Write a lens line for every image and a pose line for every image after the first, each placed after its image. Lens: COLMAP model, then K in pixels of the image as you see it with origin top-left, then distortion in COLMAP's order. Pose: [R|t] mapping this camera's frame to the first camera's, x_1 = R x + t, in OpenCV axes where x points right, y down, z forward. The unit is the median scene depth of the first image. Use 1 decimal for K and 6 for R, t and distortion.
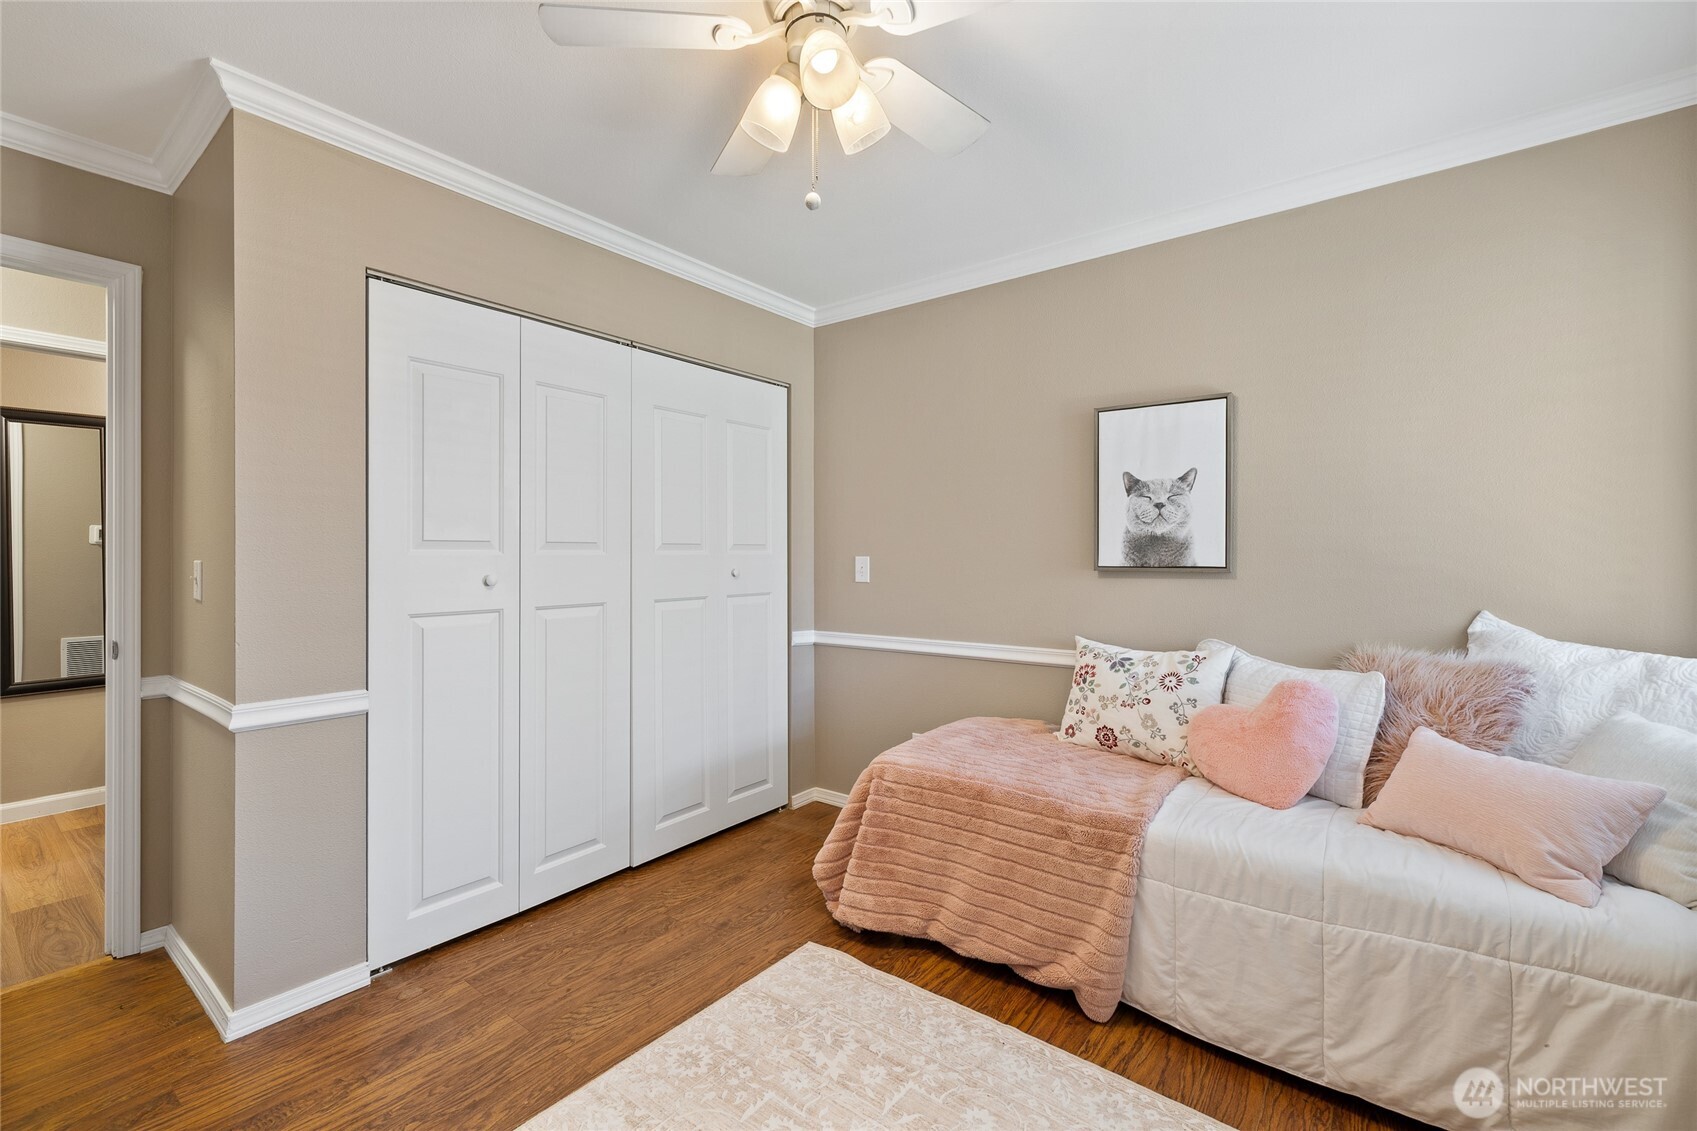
lens RADIAL K [[748.6, 0, 855.8], [0, 748.6, 563.1], [0, 0, 1]] dist [0.000028, -0.000115]
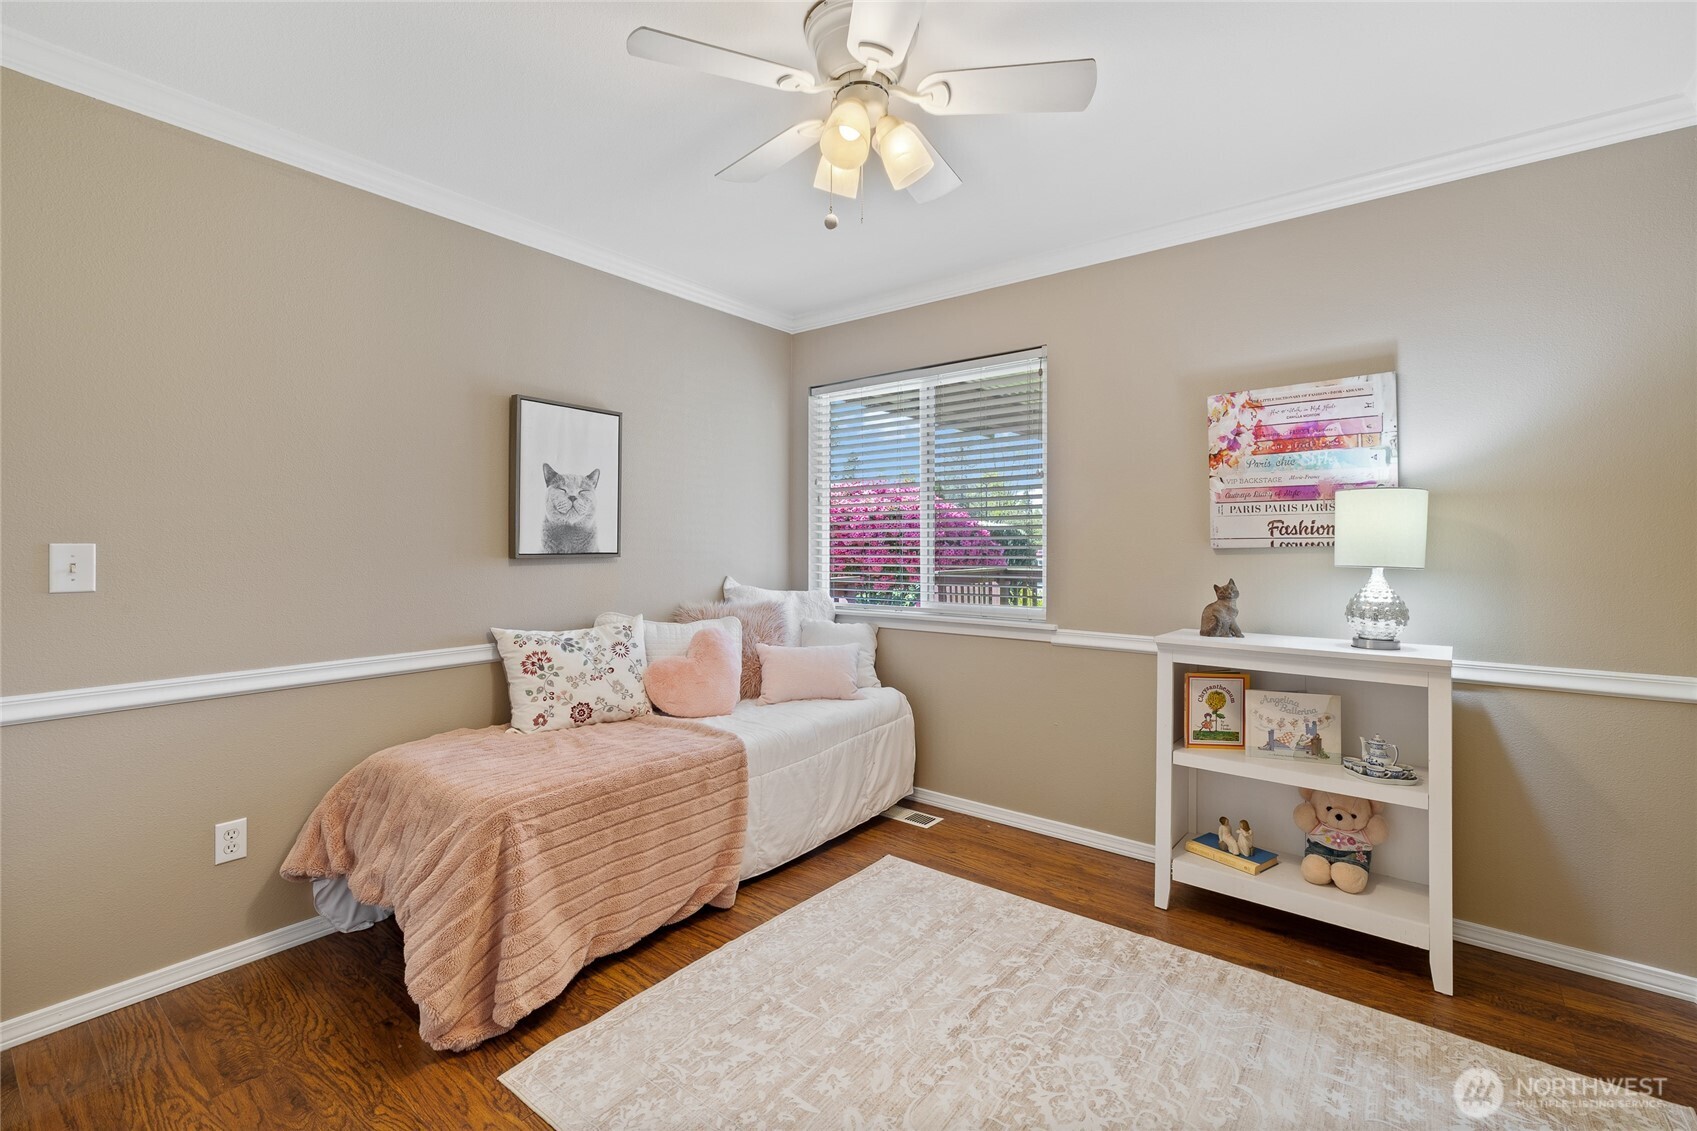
lens RADIAL K [[748.6, 0, 856.3], [0, 748.6, 550.7], [0, 0, 1]] dist [0.000028, -0.000115]
pose [[-0.029624, -0.008075, 0.999528, -0.744914], [0.008267, 0.999931, 0.008323, -0.005074], [-0.999527, 0.008510, -0.029555, 0.634911]]
